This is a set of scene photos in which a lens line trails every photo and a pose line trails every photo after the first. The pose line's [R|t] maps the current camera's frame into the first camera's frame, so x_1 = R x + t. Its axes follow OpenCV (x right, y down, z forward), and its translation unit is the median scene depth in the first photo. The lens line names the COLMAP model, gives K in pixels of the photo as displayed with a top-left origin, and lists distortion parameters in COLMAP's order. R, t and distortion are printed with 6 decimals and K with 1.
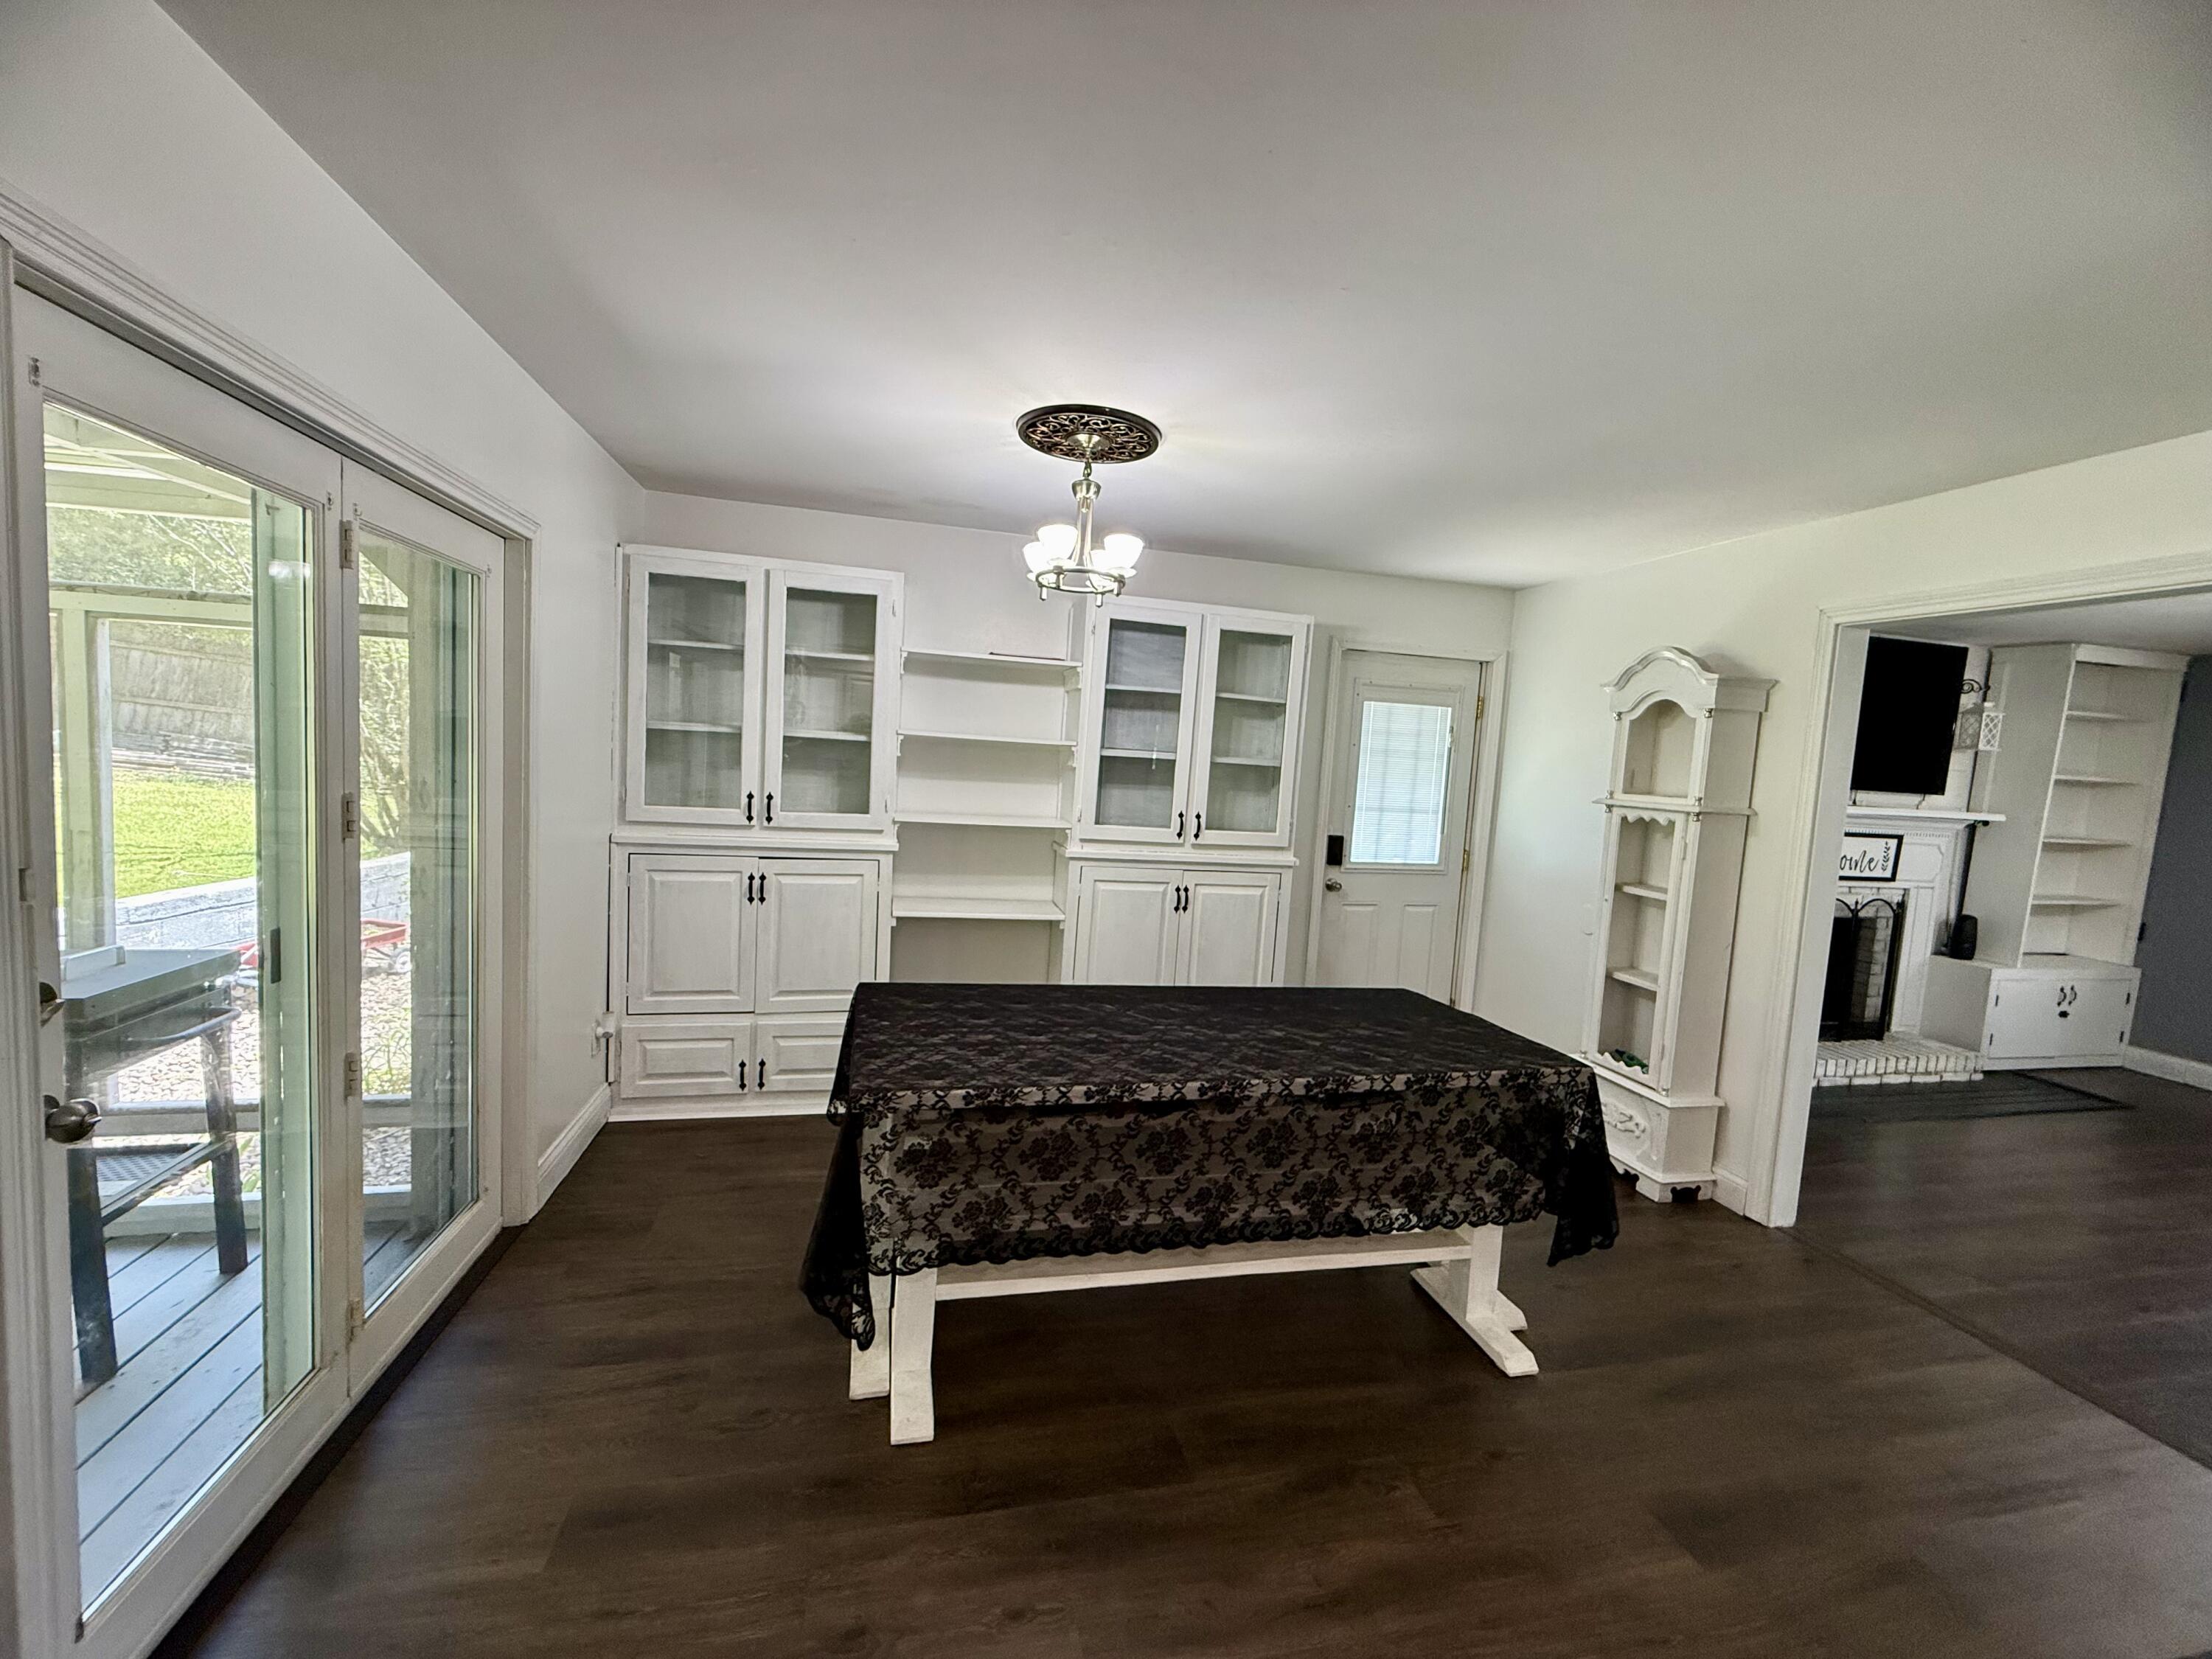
lens RADIAL K [[880.0, 0, 1104.8], [0, 880.0, 824.7], [0, 0, 1]] dist [-0.000380, 0.000284]
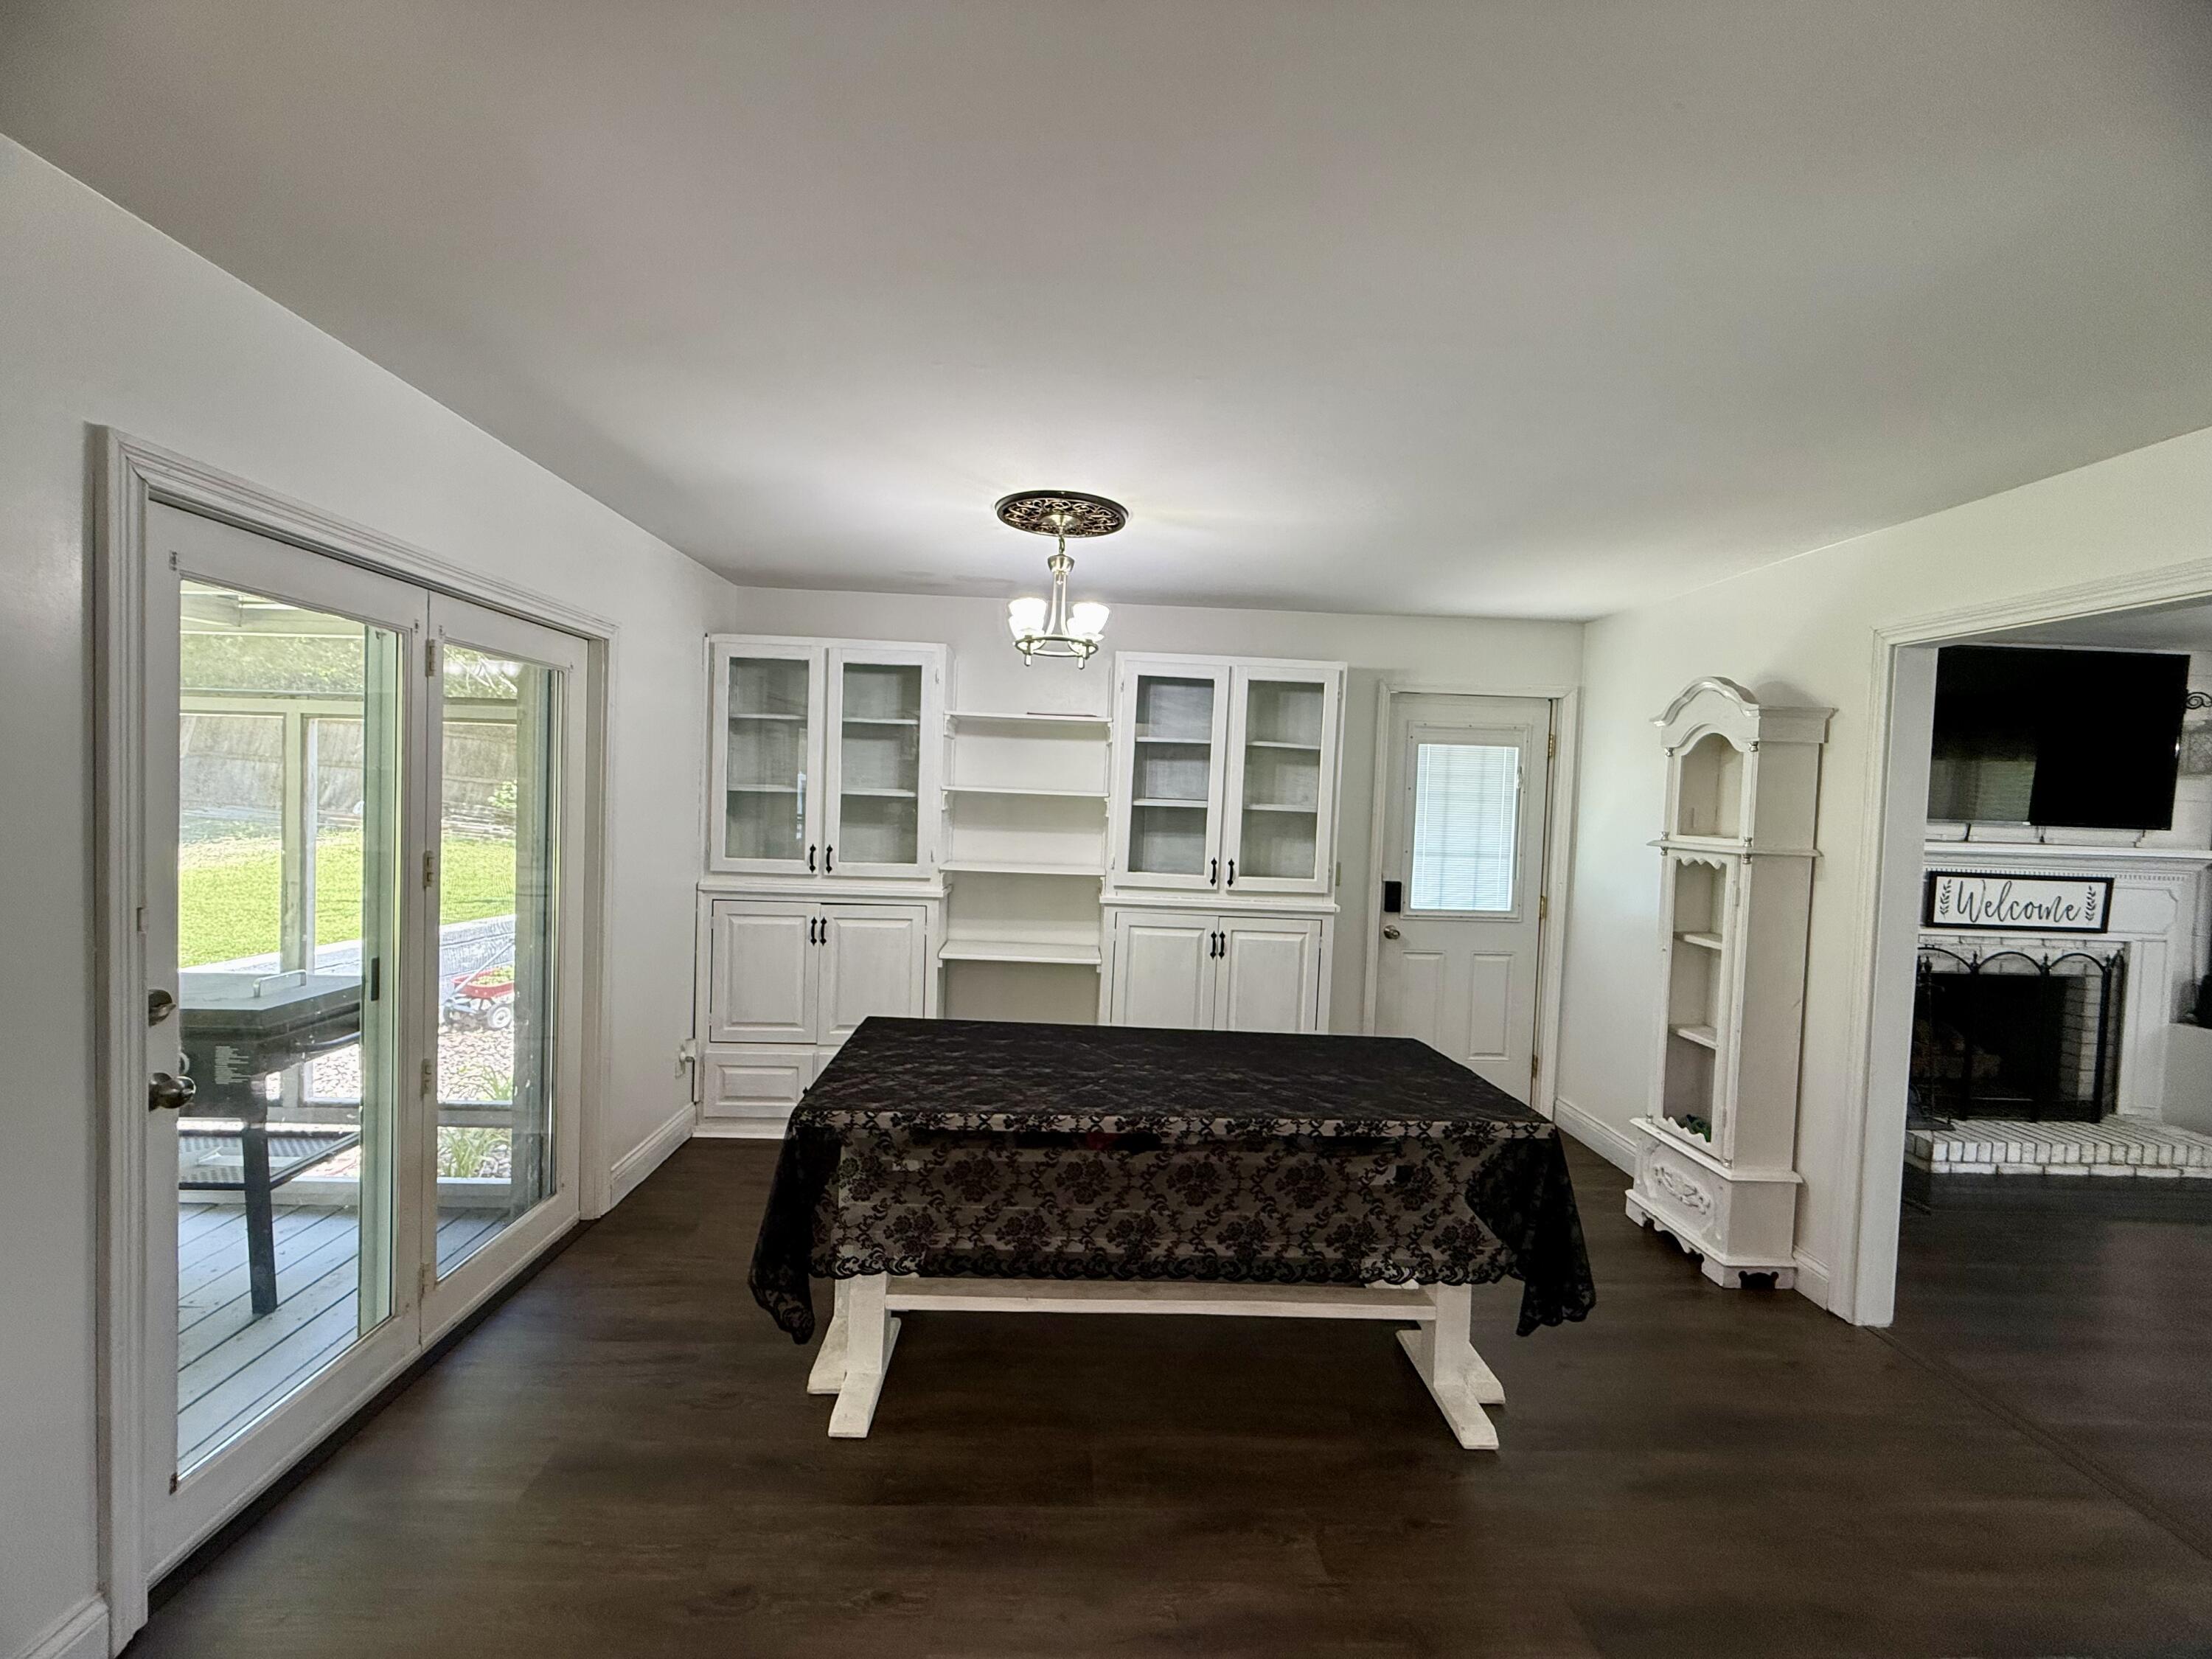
lens RADIAL K [[880.0, 0, 1101.9], [0, 880.0, 824.8], [0, 0, 1]] dist [-0.000380, 0.000284]
pose [[0.981266, -0.016888, -0.191917, 0.183196], [0.006463, 0.998475, -0.054820, 0.001282], [0.192550, 0.052553, 0.979879, -0.031471]]
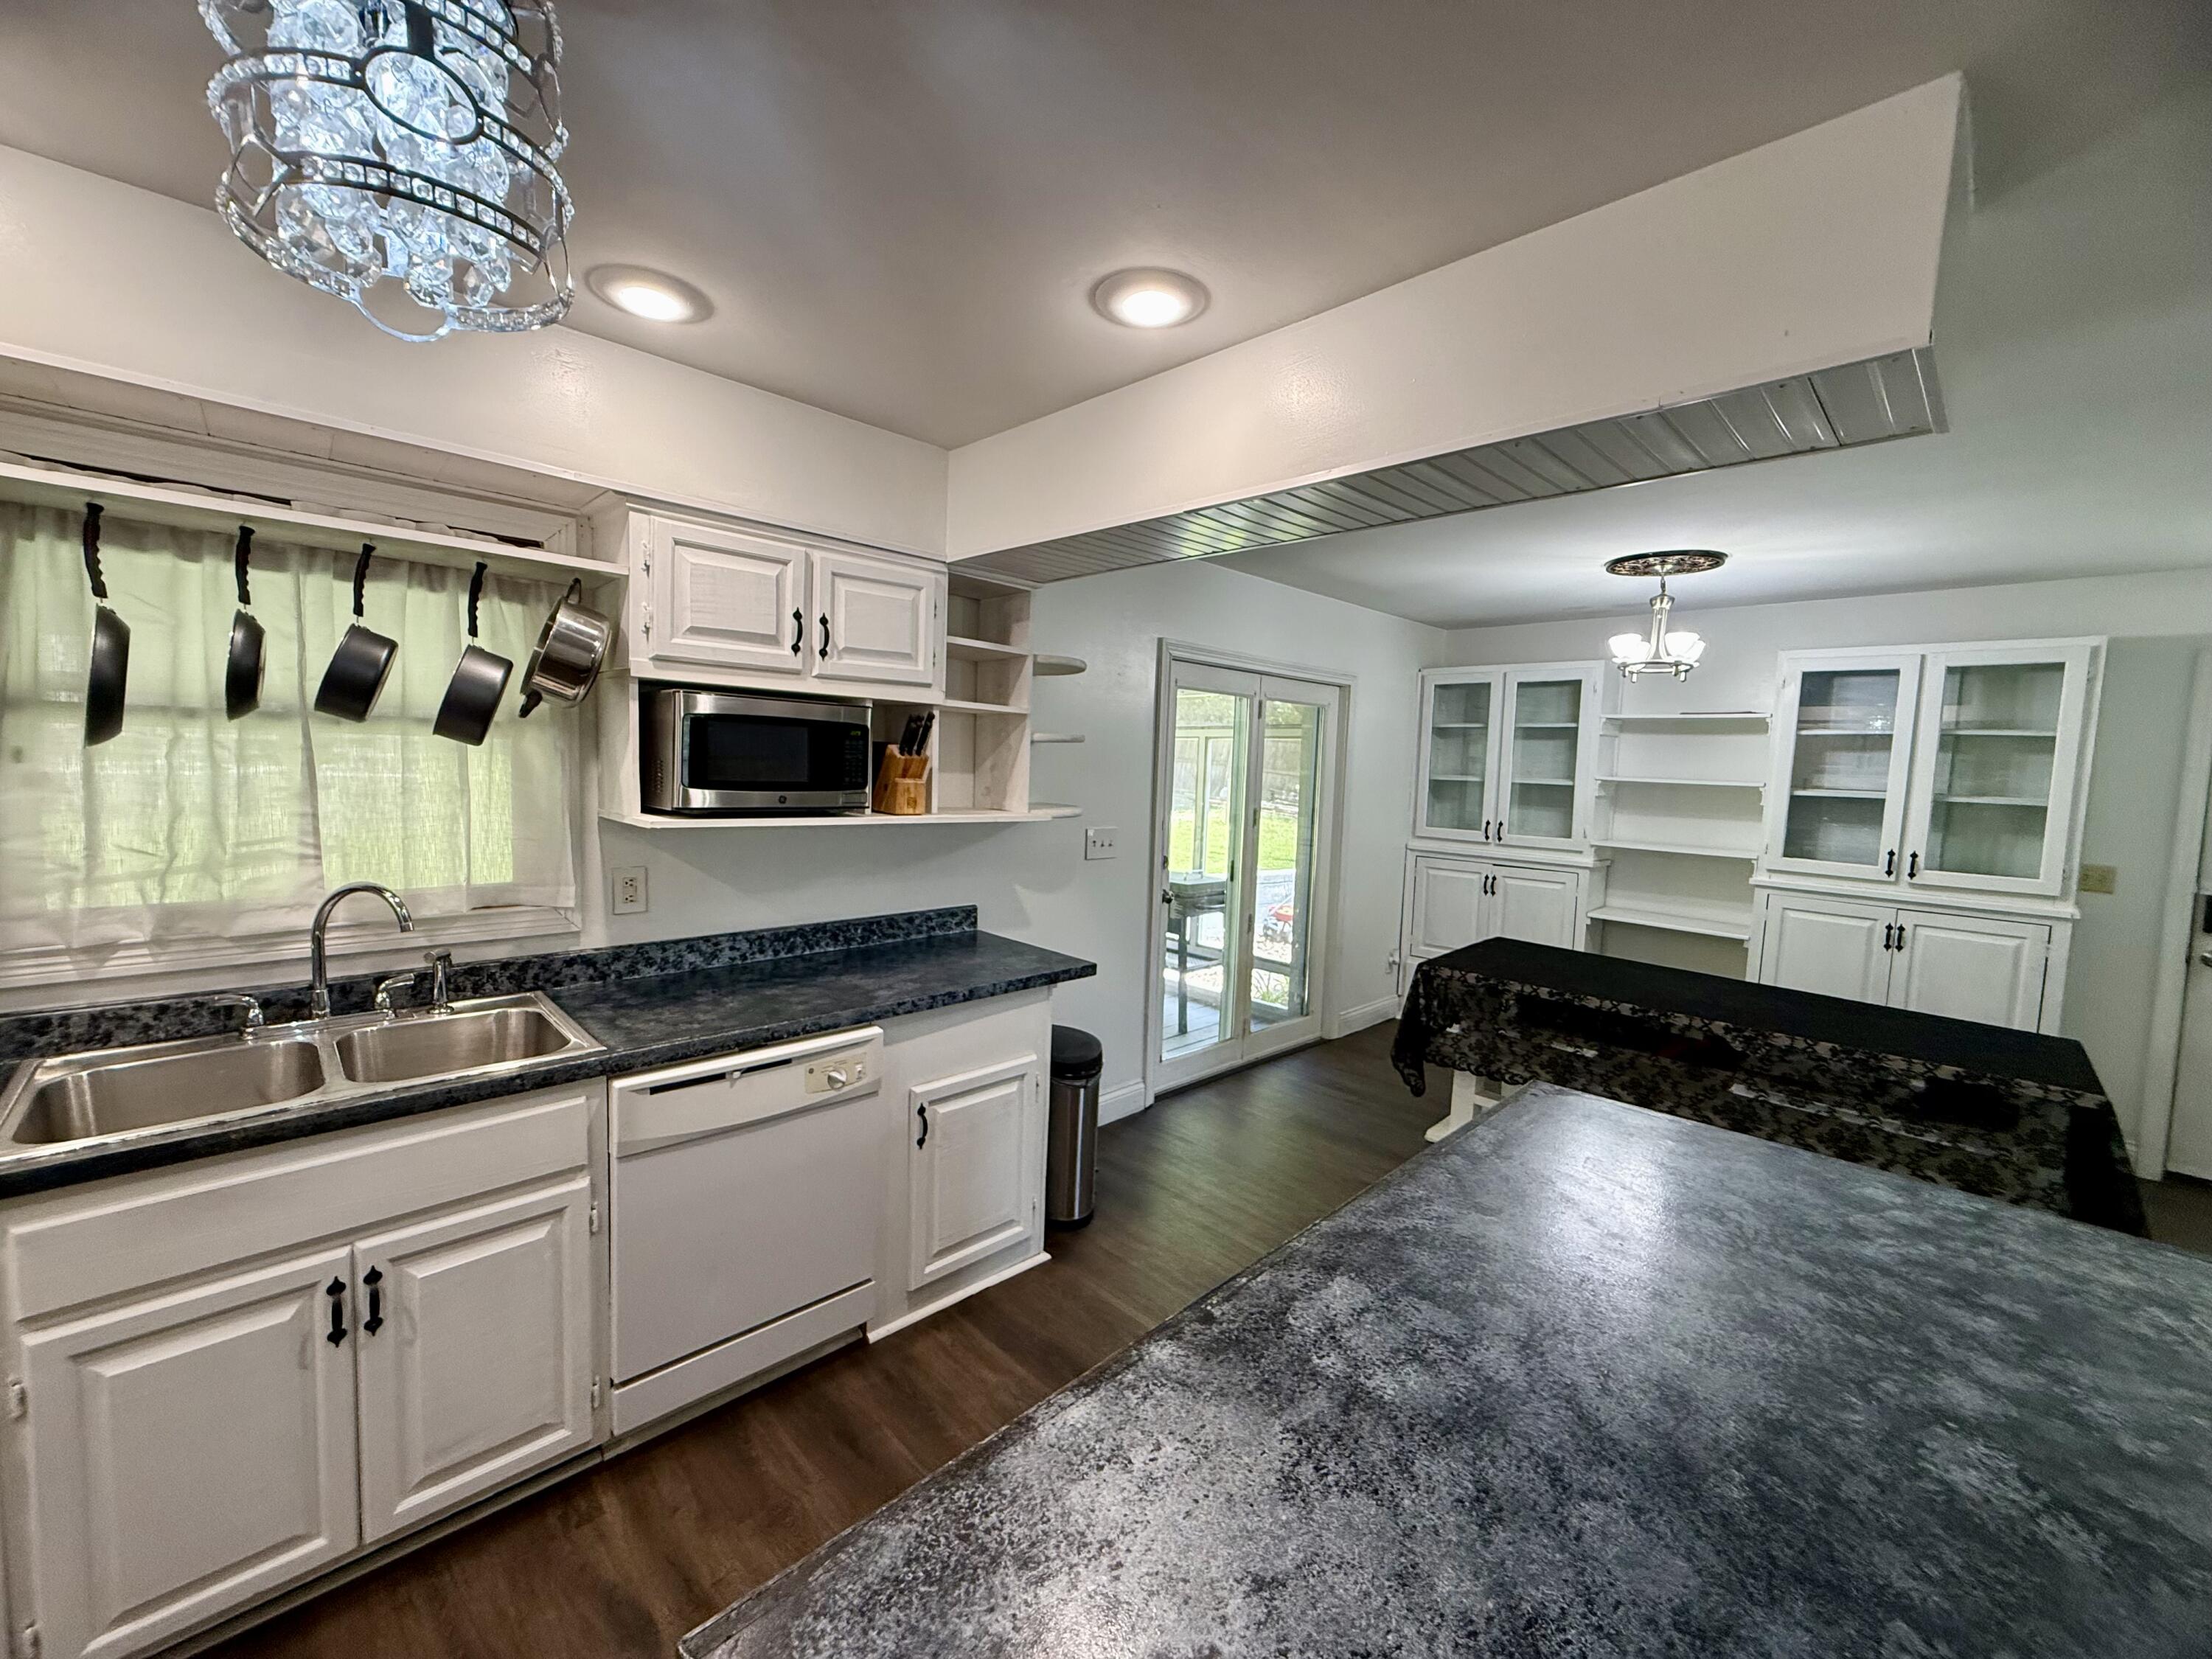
lens RADIAL K [[880.0, 0, 1100.8], [0, 880.0, 824.0], [0, 0, 1]] dist [-0.000380, 0.000284]
pose [[0.516726, 0.022141, -0.855864, 0.568724], [-0.072562, 0.997201, -0.018012, 0.046993], [0.853070, 0.071411, 0.516887, -0.358408]]
